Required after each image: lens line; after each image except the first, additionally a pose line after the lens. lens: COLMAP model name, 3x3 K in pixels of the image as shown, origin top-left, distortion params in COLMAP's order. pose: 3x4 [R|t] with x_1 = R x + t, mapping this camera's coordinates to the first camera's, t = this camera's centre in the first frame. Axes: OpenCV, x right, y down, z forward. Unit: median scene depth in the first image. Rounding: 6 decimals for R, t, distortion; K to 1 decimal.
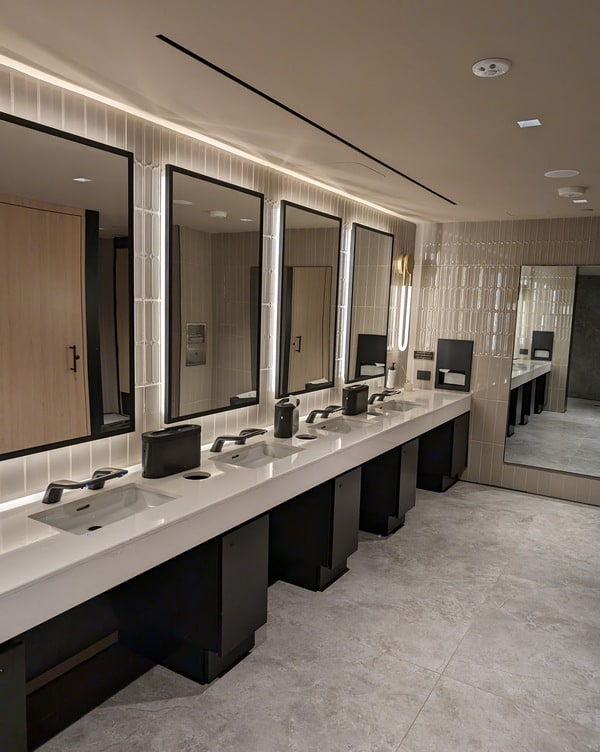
lens RADIAL K [[579.2, 0, 302.1], [0, 579.2, 374.4], [0, 0, 1]] dist [0.002705, 0.001376]
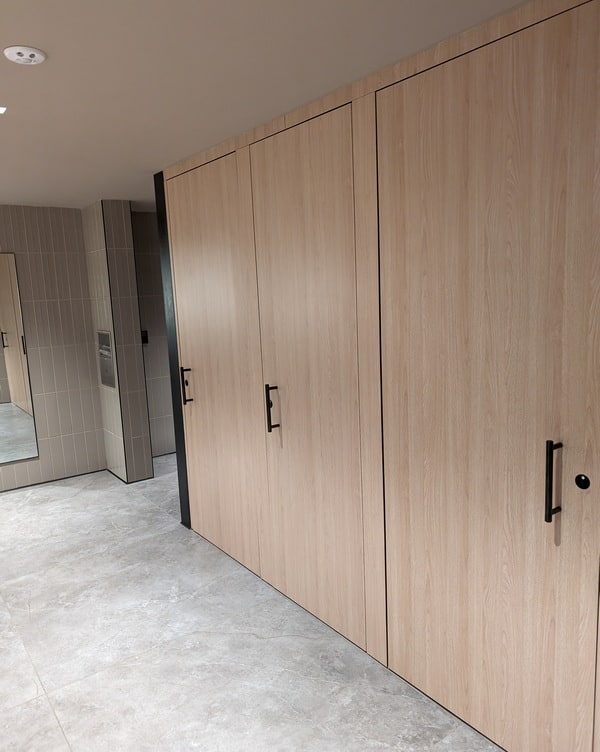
lens RADIAL K [[579.2, 0, 301.8], [0, 579.2, 377.8], [0, 0, 1]] dist [0.002705, 0.001376]
pose [[0.379251, -0.202430, 0.902879, -0.340204], [0.173995, 0.973970, 0.145283, -0.048776], [-0.908788, 0.101998, 0.404601, 0.177808]]
